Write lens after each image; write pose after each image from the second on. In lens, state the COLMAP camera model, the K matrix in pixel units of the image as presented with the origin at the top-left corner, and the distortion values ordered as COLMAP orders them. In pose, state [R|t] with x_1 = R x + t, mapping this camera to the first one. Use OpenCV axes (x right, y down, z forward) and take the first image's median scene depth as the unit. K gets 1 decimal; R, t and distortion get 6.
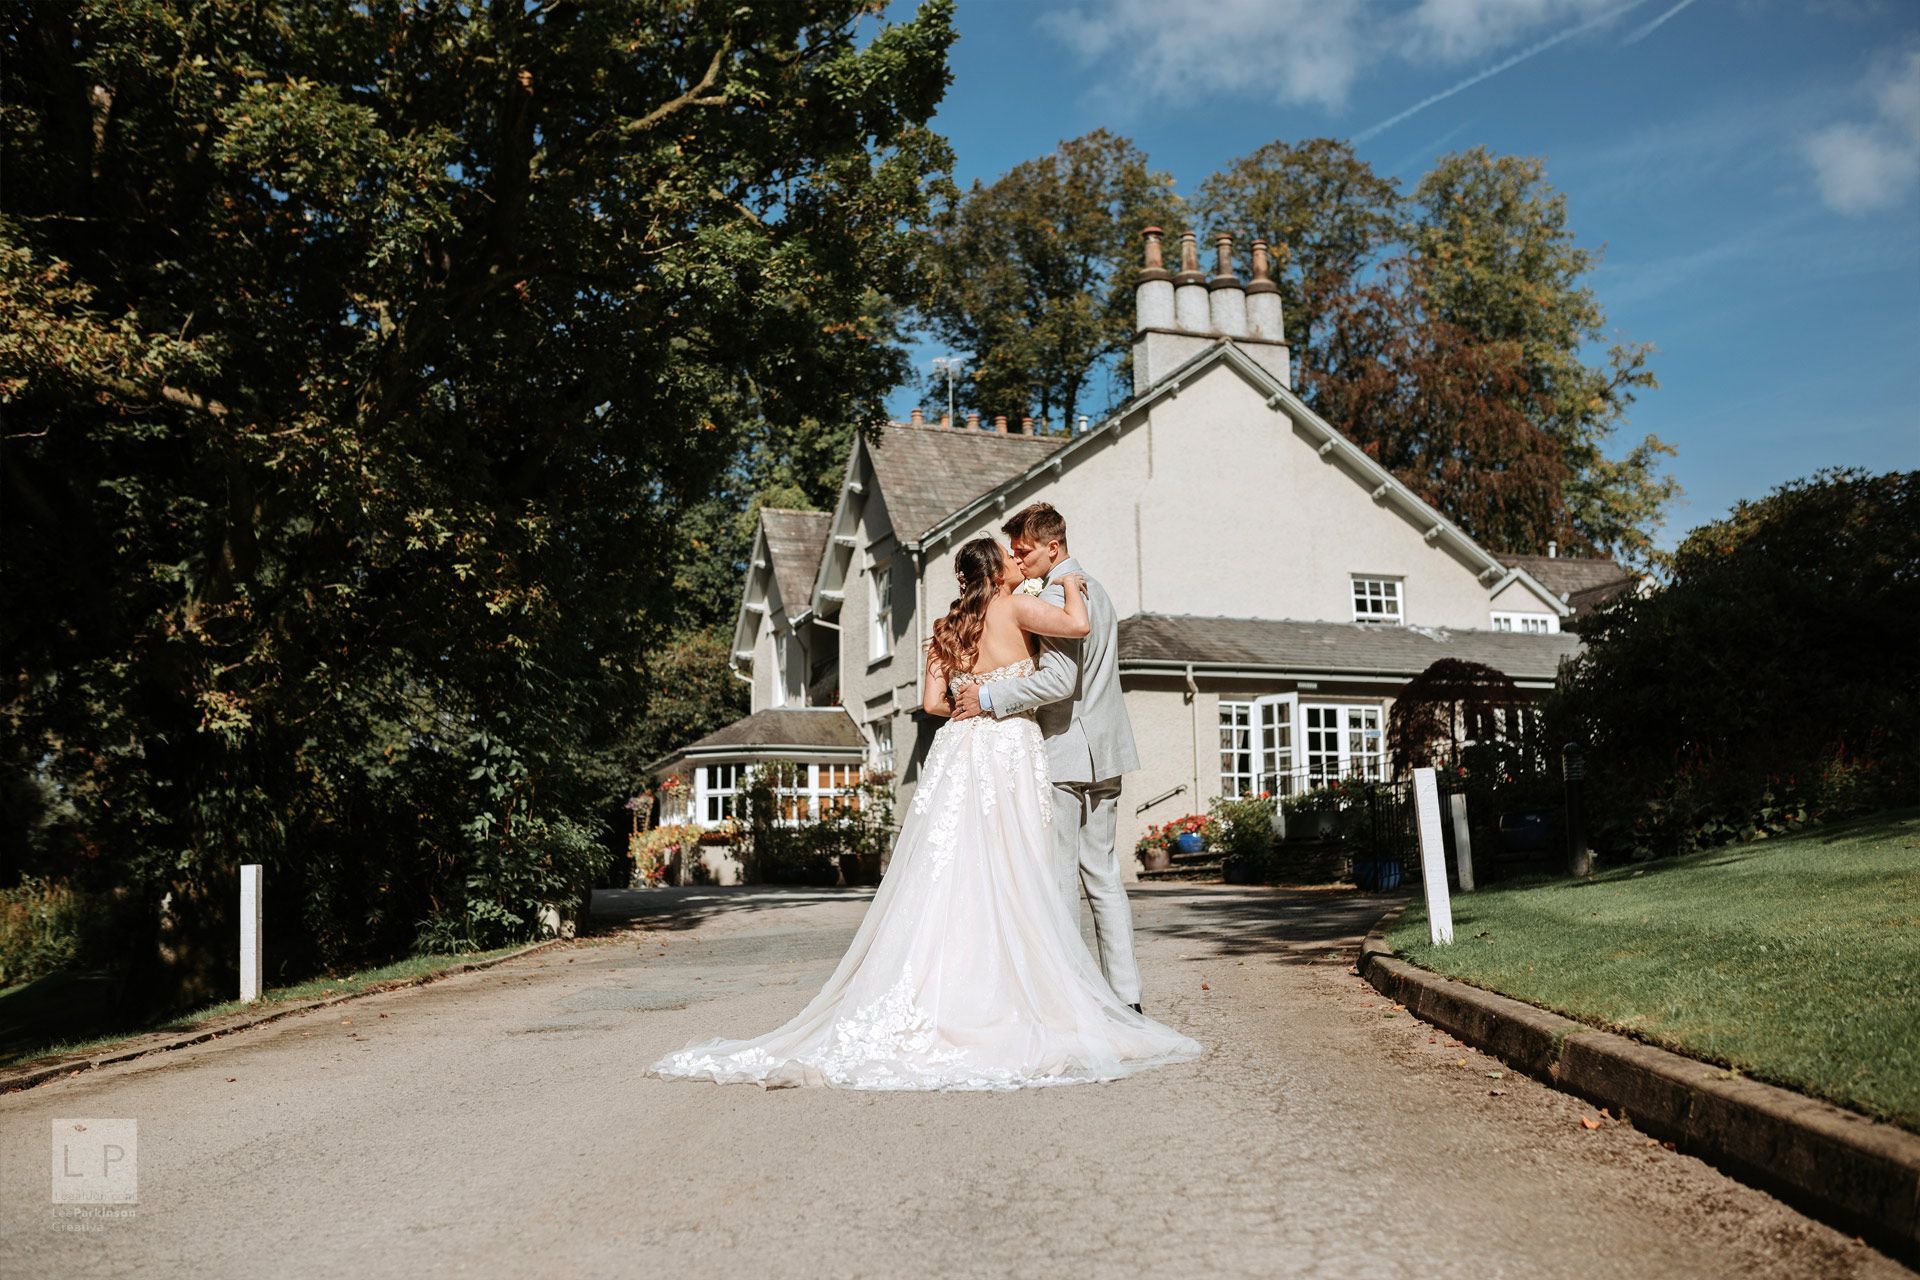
lens RADIAL K [[1815.9, 0, 980.4], [0, 1815.9, 639.2], [0, 0, 1]] dist [-0.071384, 0.010393]
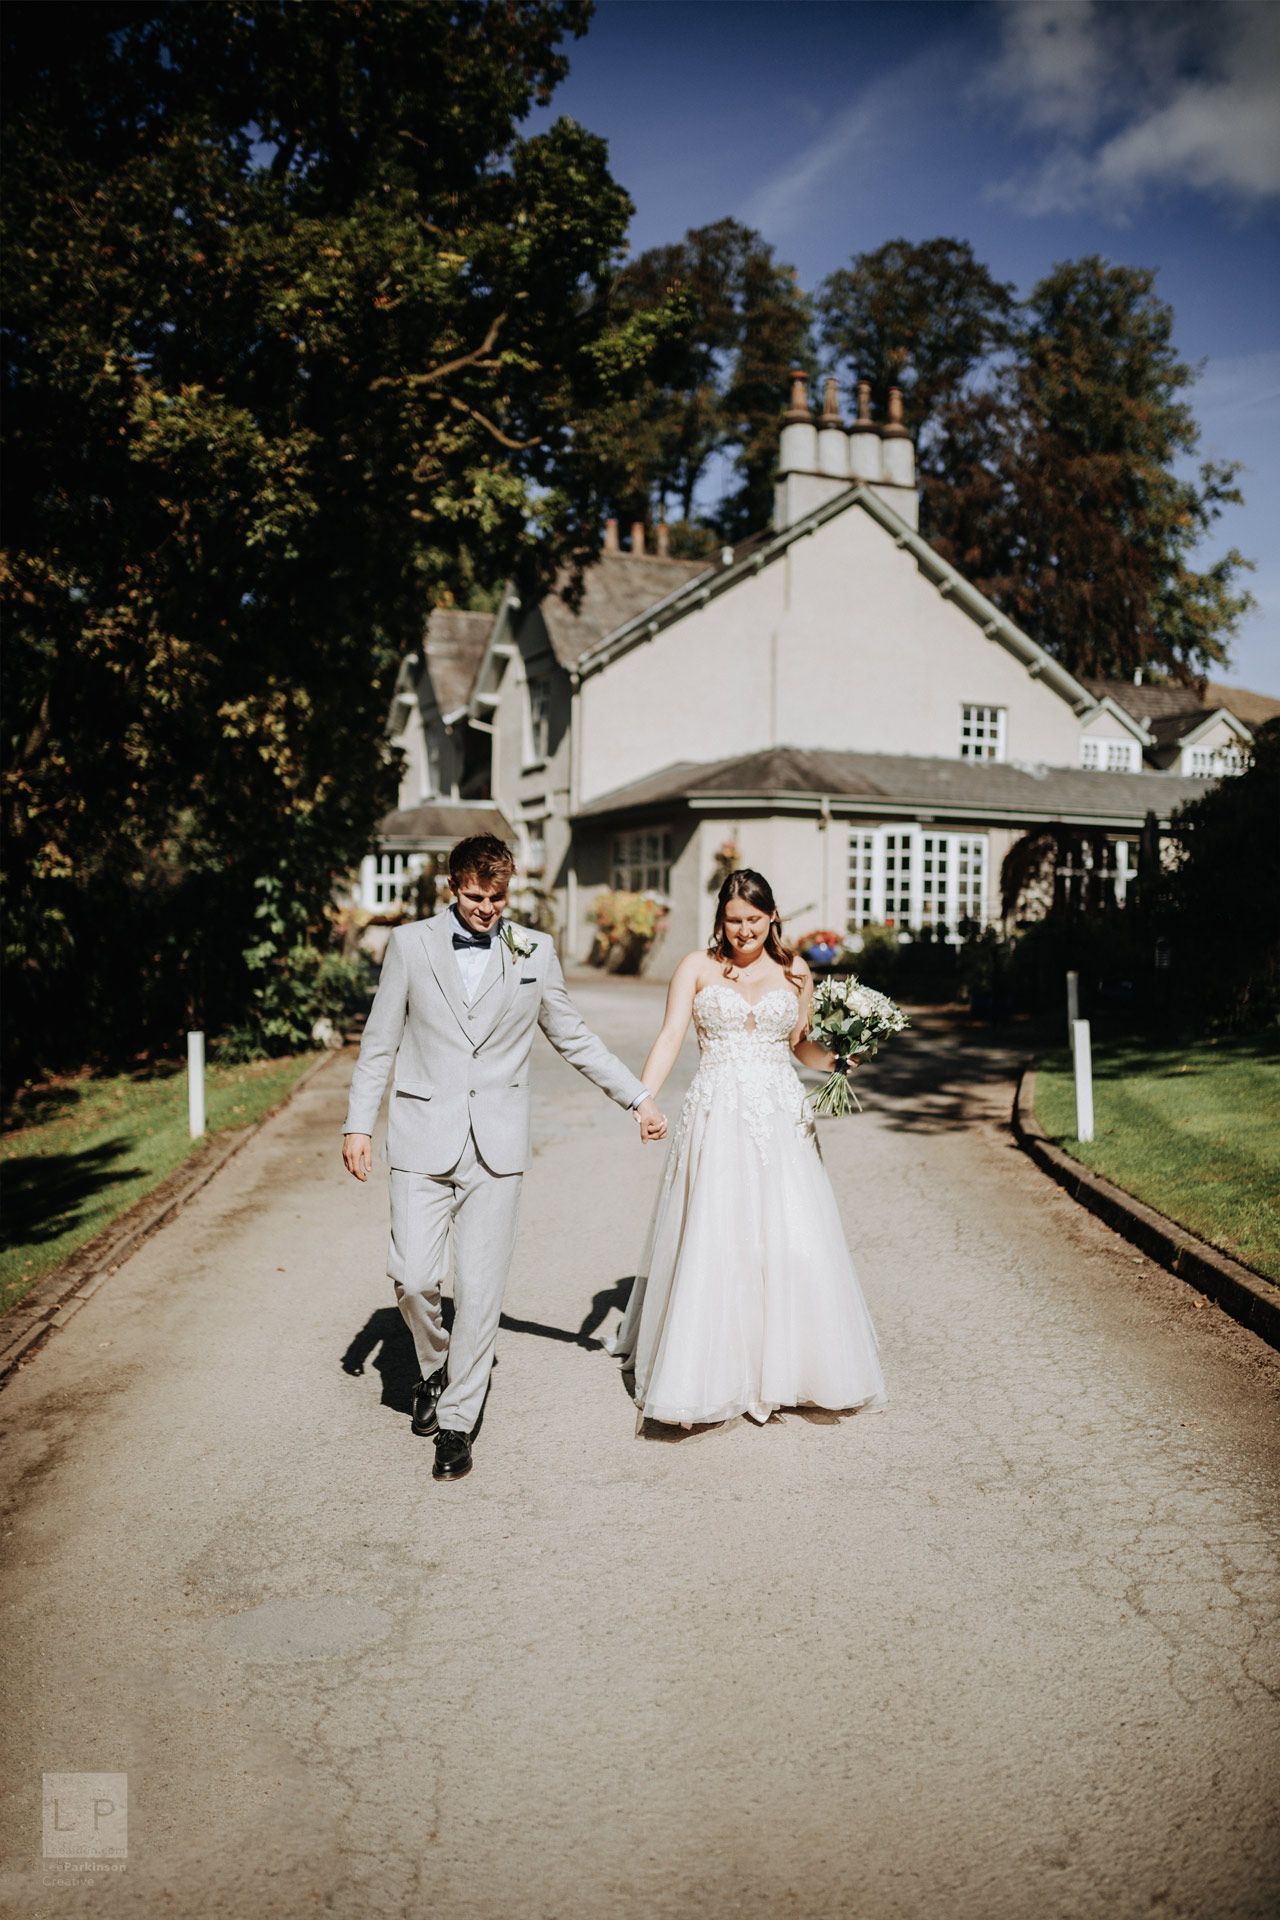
lens RADIAL K [[1815.9, 0, 640.0], [0, 1815.9, 960.0], [0, 0, 1]] dist [-0.071384, 0.010393]
pose [[0.997886, 0.028658, 0.058337, -0.051138], [-0.037784, 0.986083, 0.161902, -0.051867], [-0.052886, -0.163764, 0.985081, -0.108111]]
